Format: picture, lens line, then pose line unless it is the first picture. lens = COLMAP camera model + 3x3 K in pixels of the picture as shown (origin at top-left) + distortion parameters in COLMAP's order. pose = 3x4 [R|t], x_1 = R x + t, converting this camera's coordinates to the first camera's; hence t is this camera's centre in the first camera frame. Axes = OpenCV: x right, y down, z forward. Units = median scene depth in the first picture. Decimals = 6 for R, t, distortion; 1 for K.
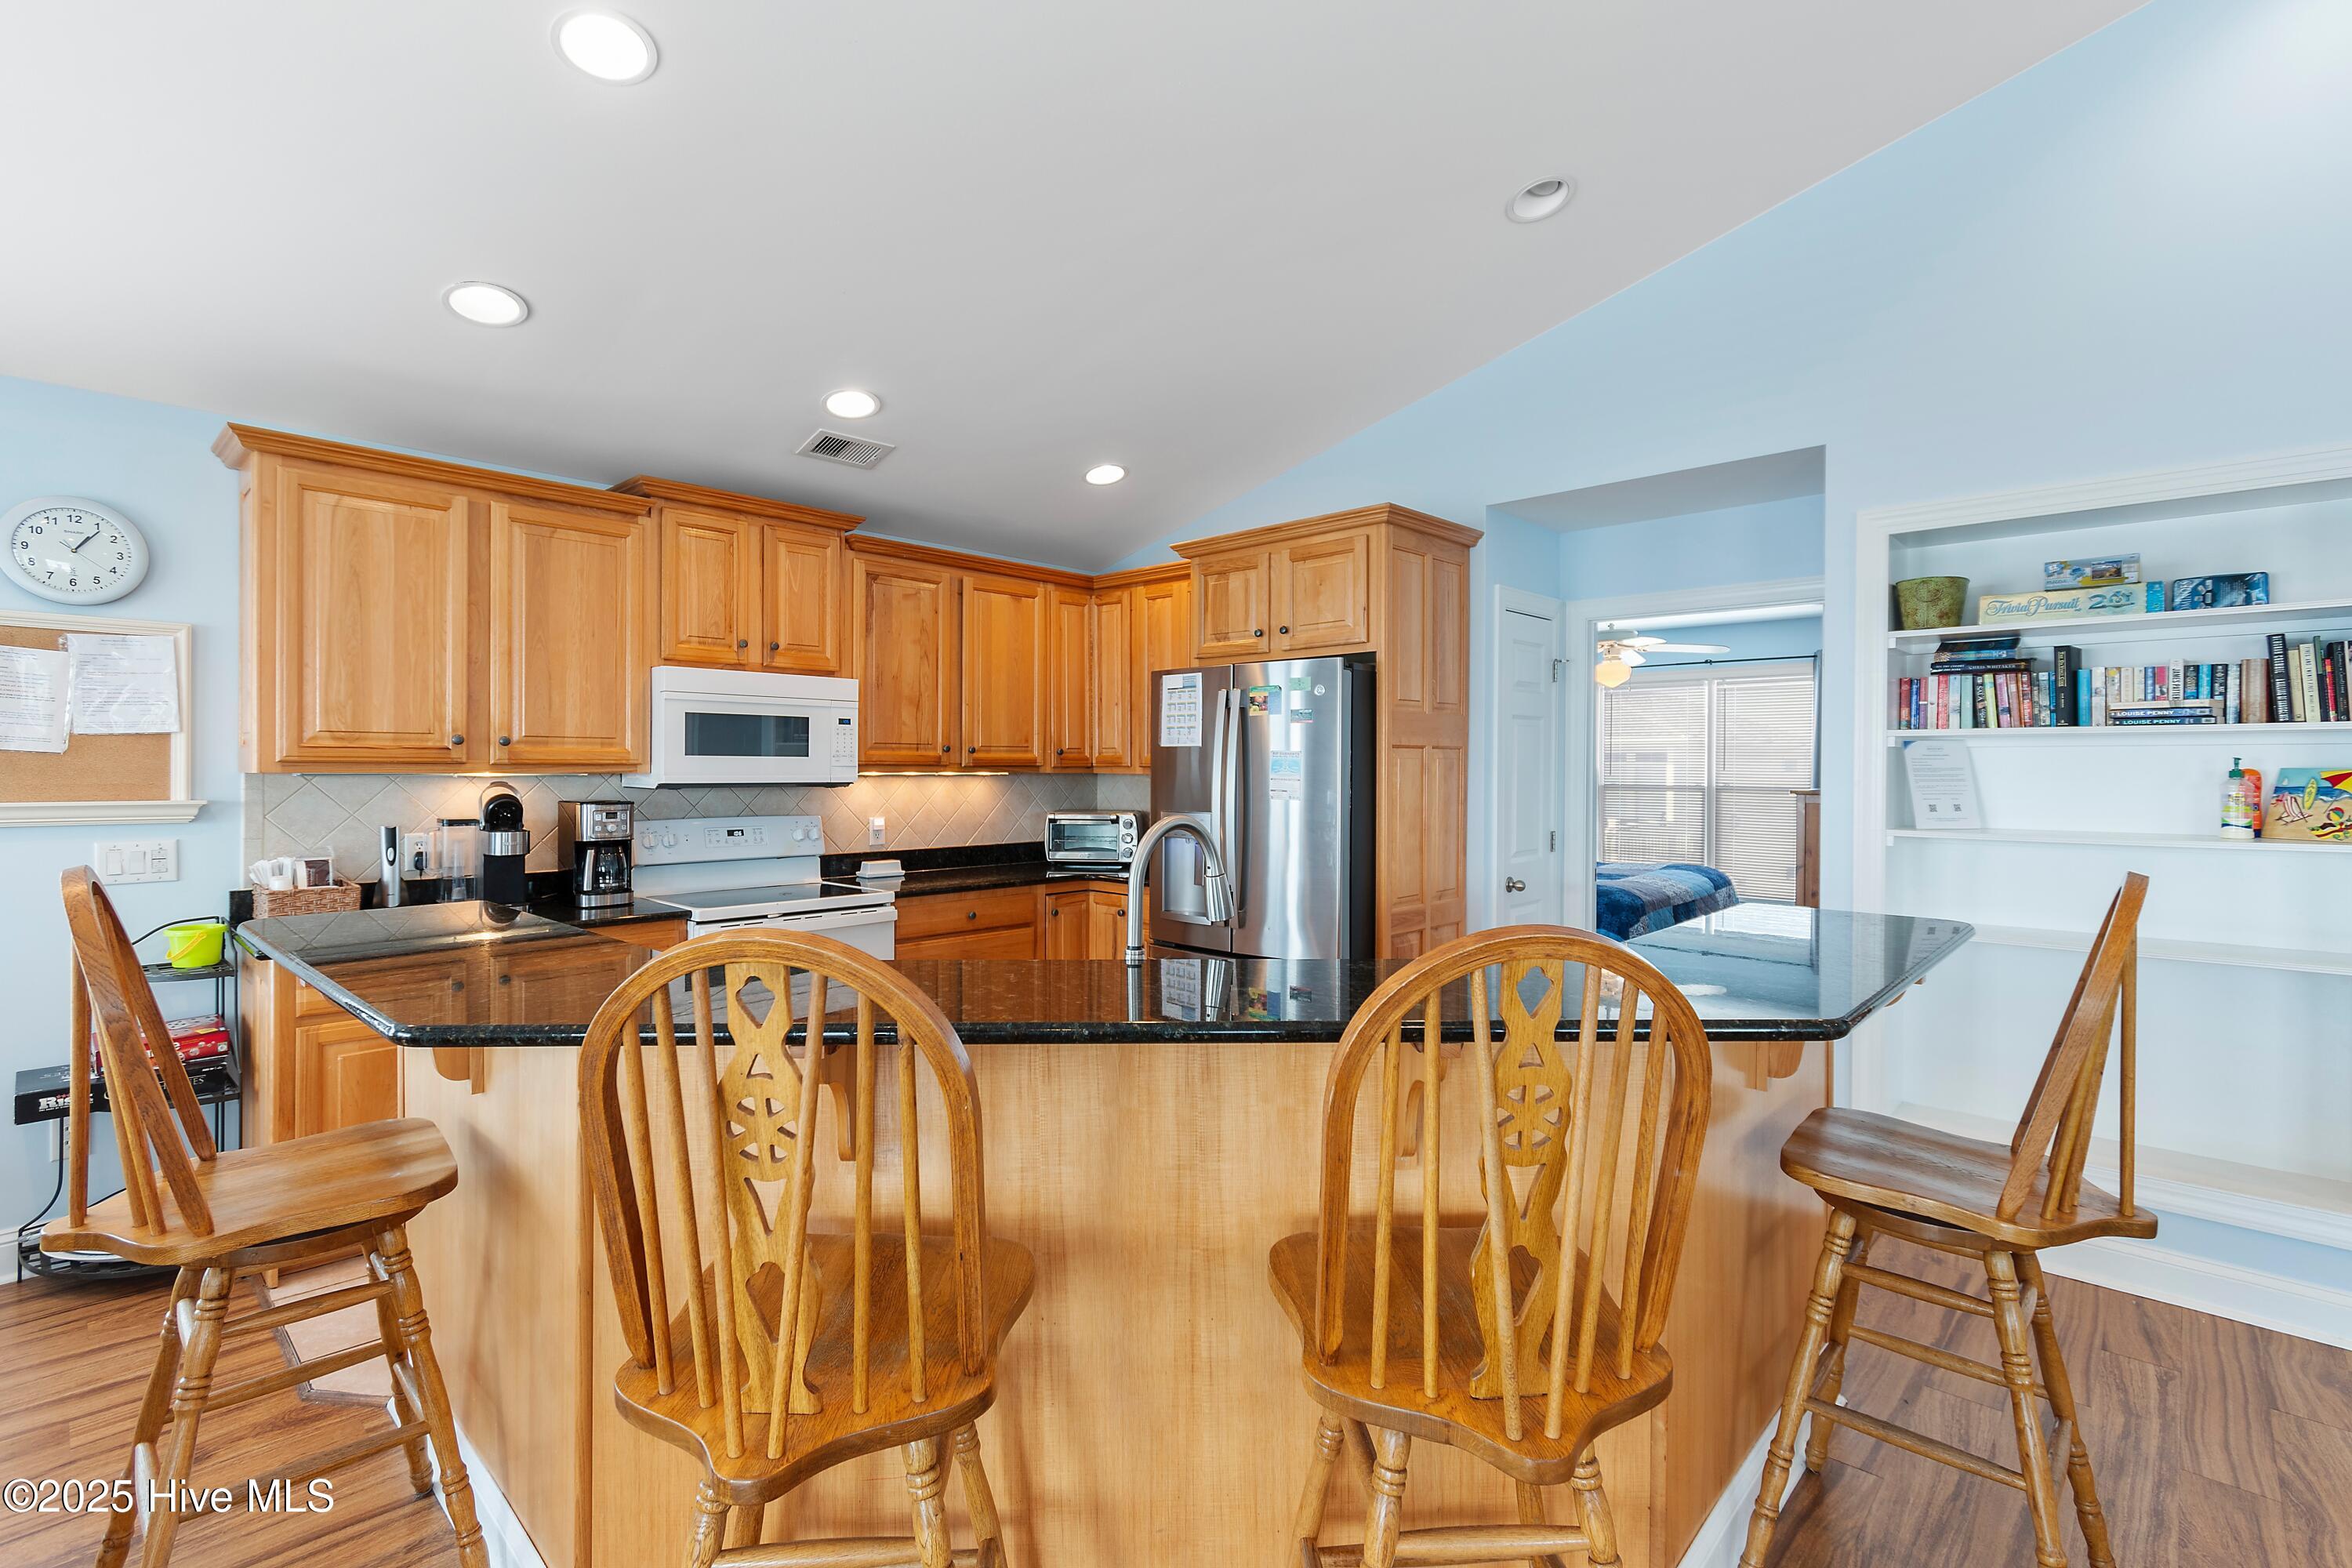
lens RADIAL K [[1056.0, 0, 1177.1], [0, 1056.0, 761.7], [0, 0, 1]] dist [-0.000665, -0.000052]
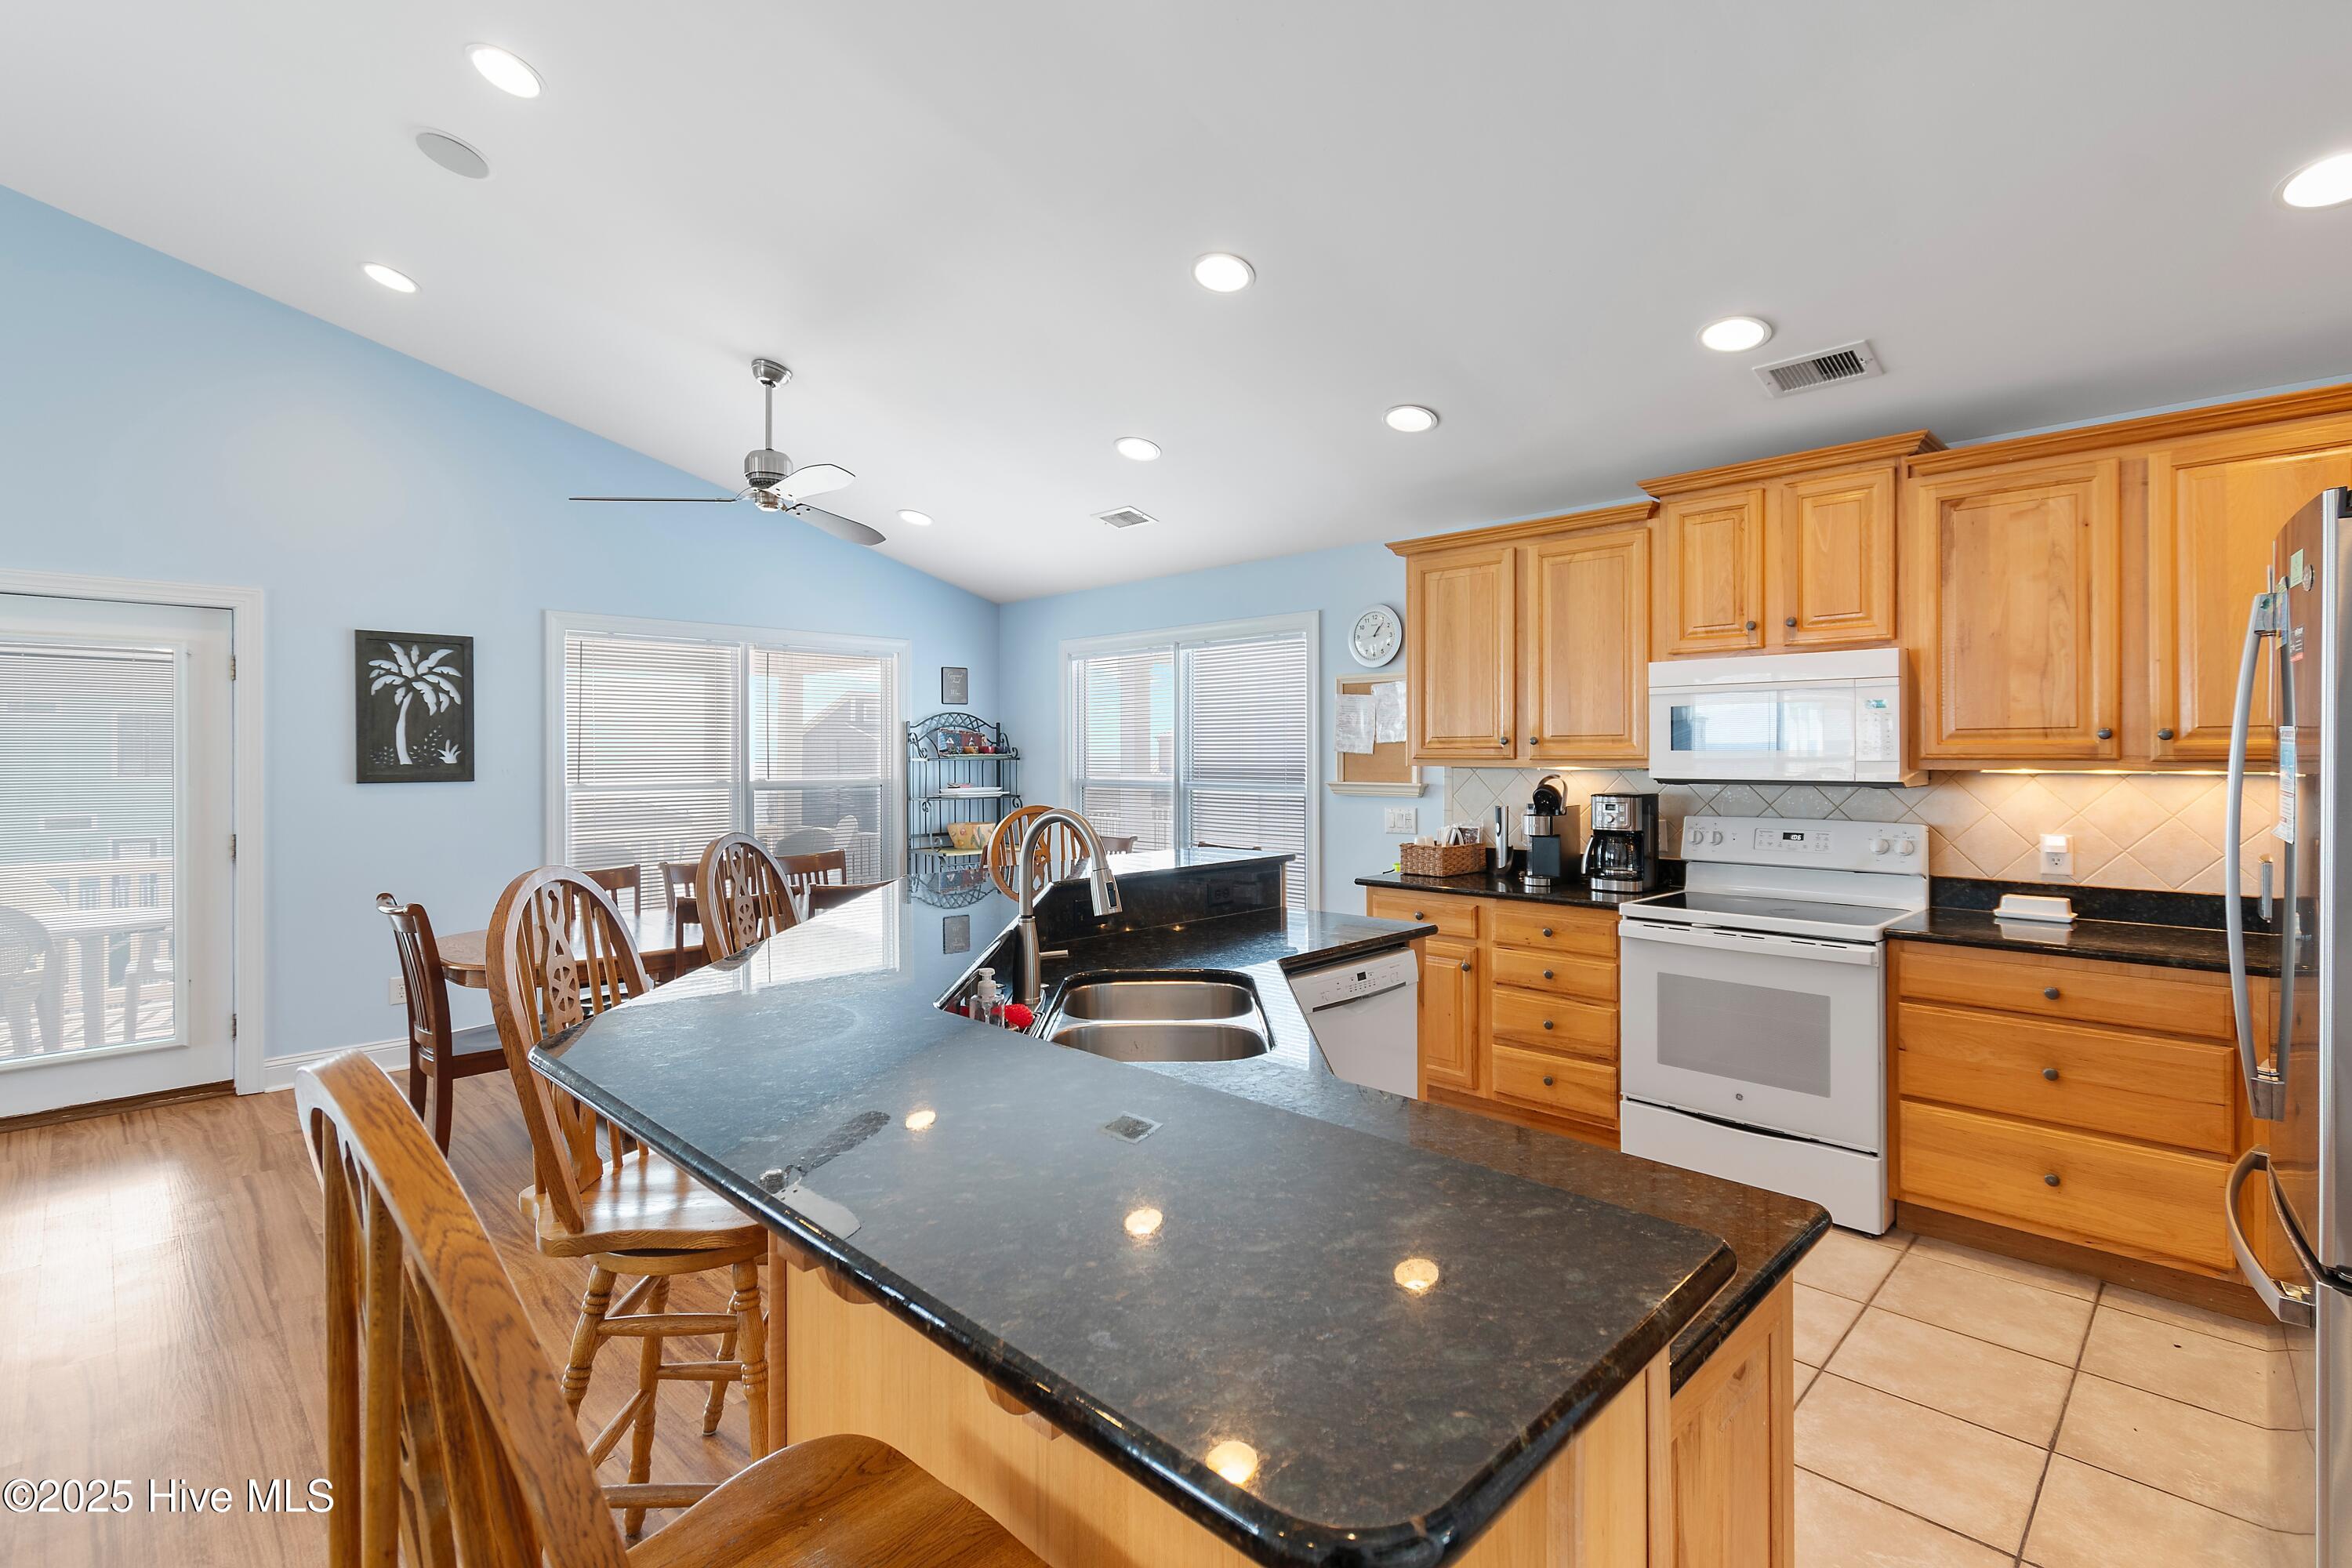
lens RADIAL K [[1056.0, 0, 1177.1], [0, 1056.0, 761.7], [0, 0, 1]] dist [-0.000665, -0.000052]
pose [[-0.010277, -0.002330, -0.999944, 0.527367], [0.003142, 0.999992, -0.002362, 0.005622], [0.999942, -0.003167, -0.010269, 0.547123]]
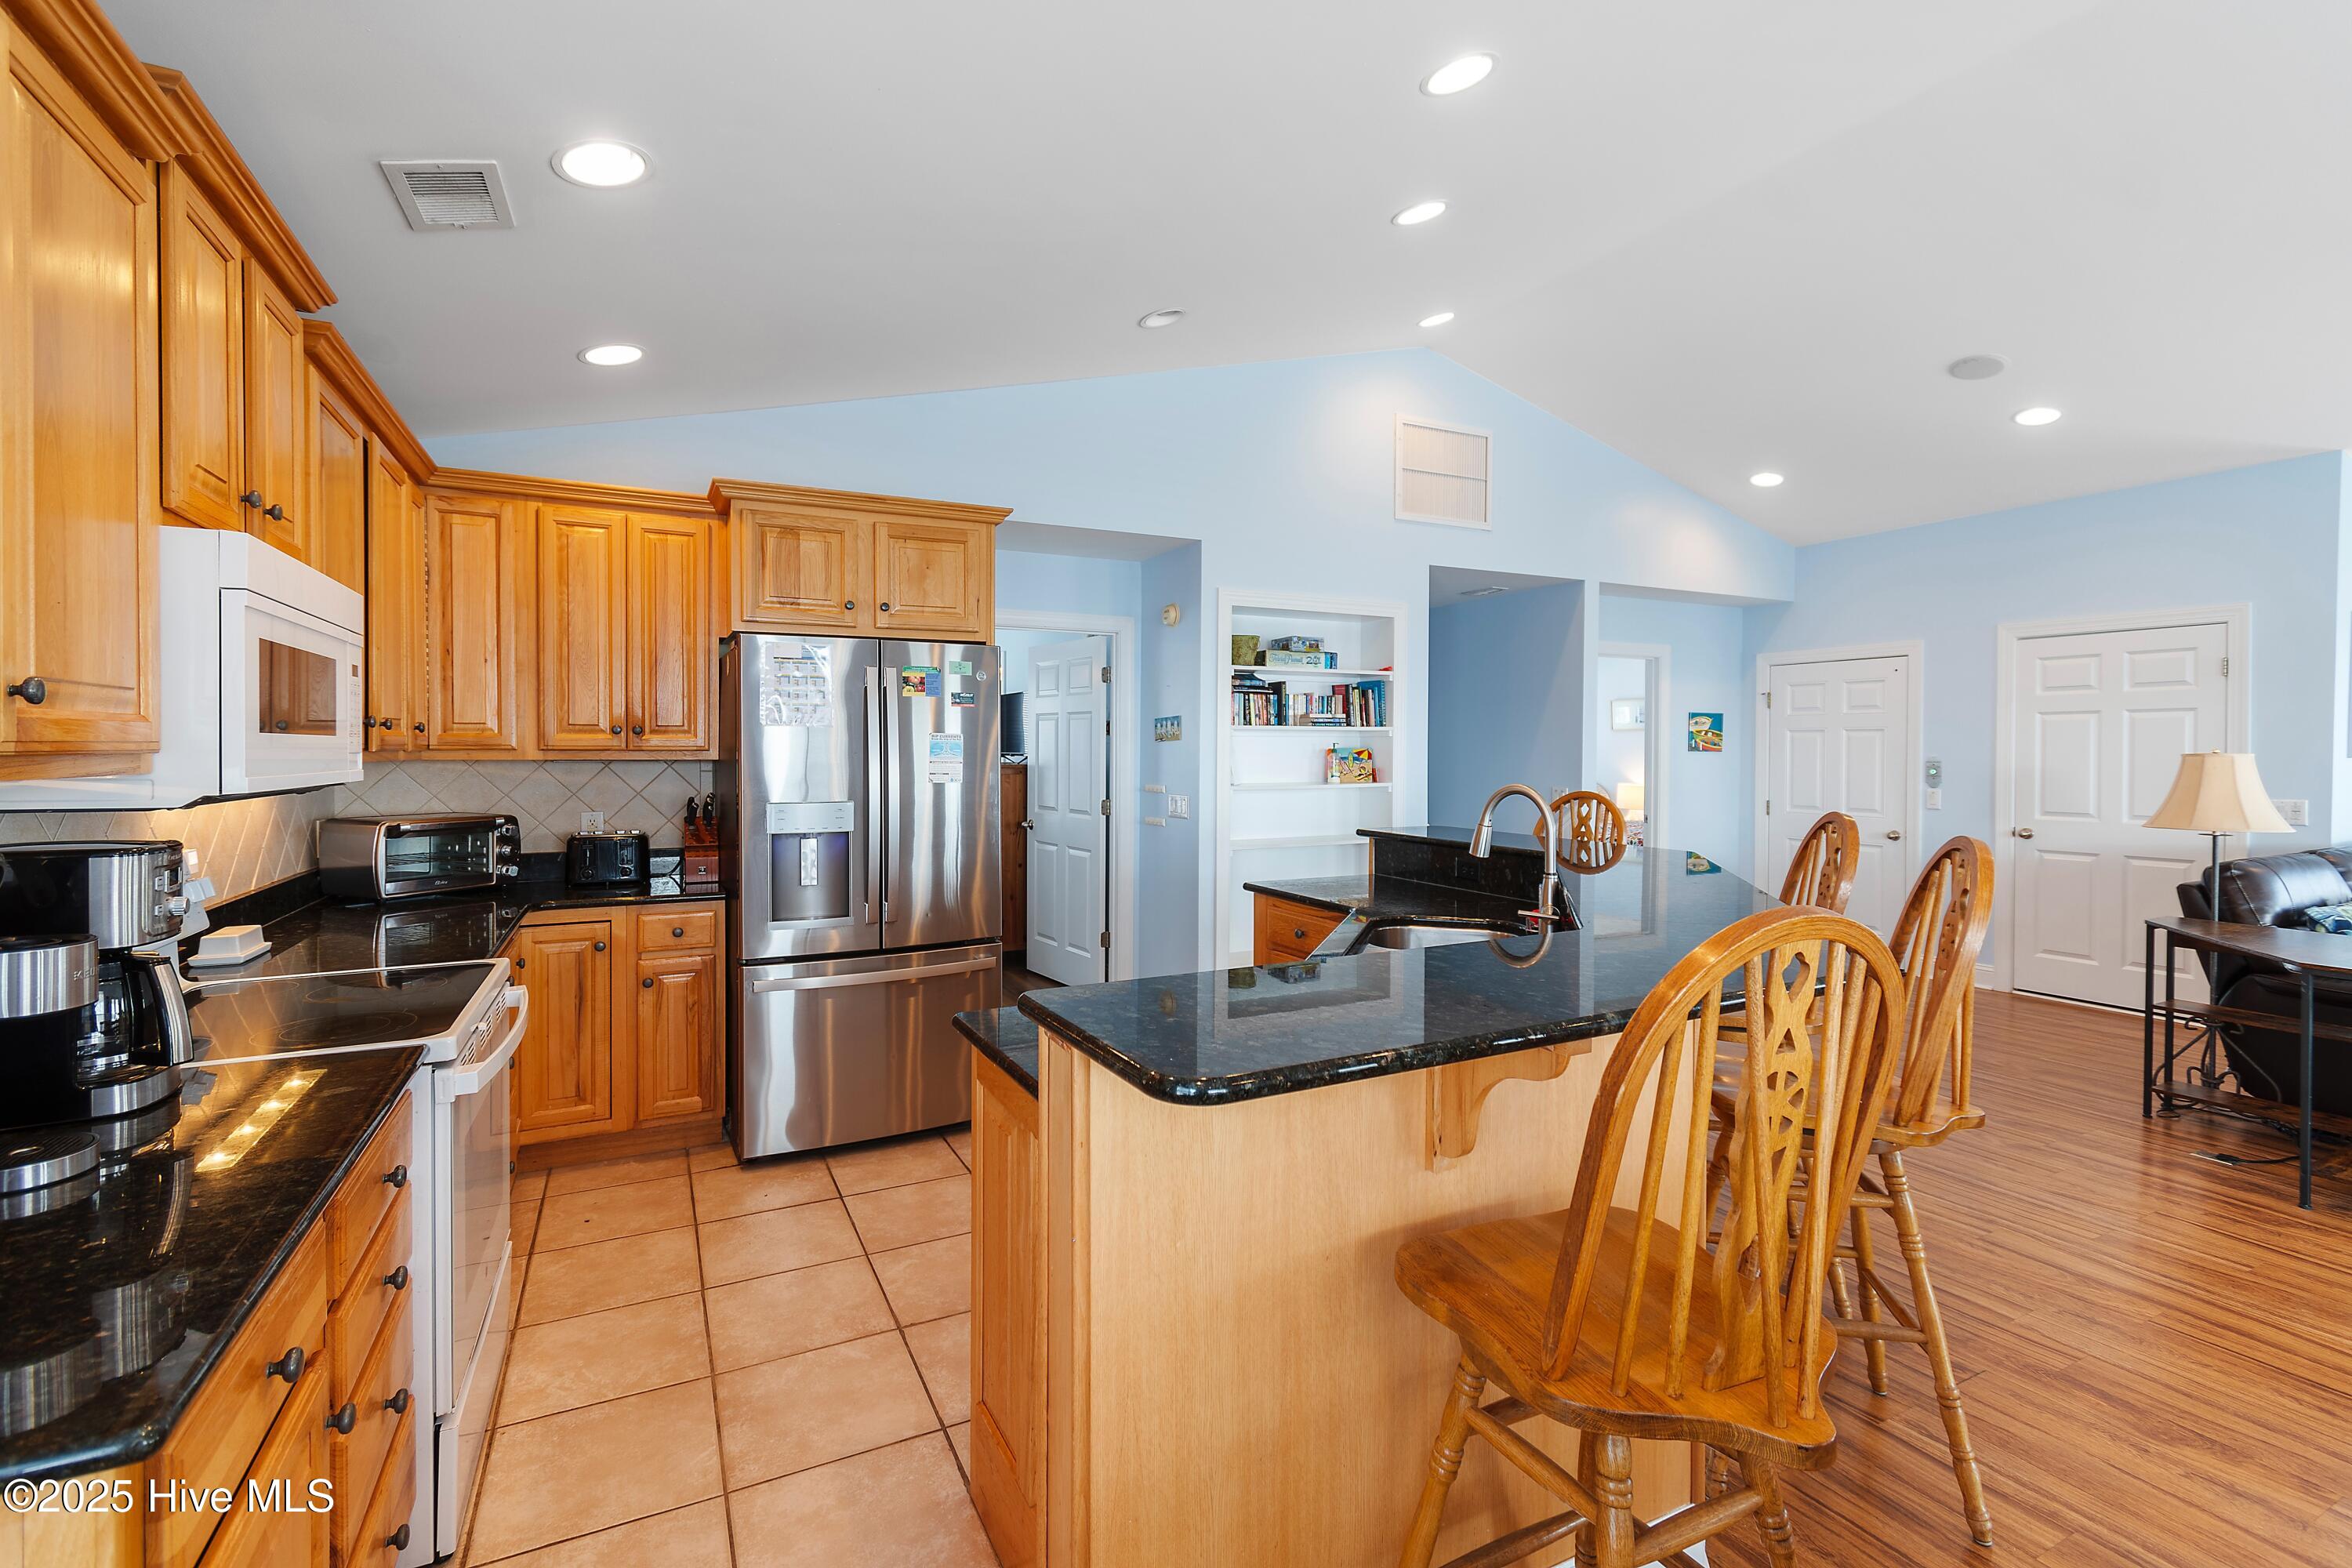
lens RADIAL K [[1056.0, 0, 1177.1], [0, 1056.0, 761.7], [0, 0, 1]] dist [-0.000665, -0.000052]
pose [[0.336362, -0.014956, 0.941614, -0.764485], [-0.002687, 0.999855, 0.016841, -0.000975], [-0.941729, -0.008195, 0.336273, 0.454540]]
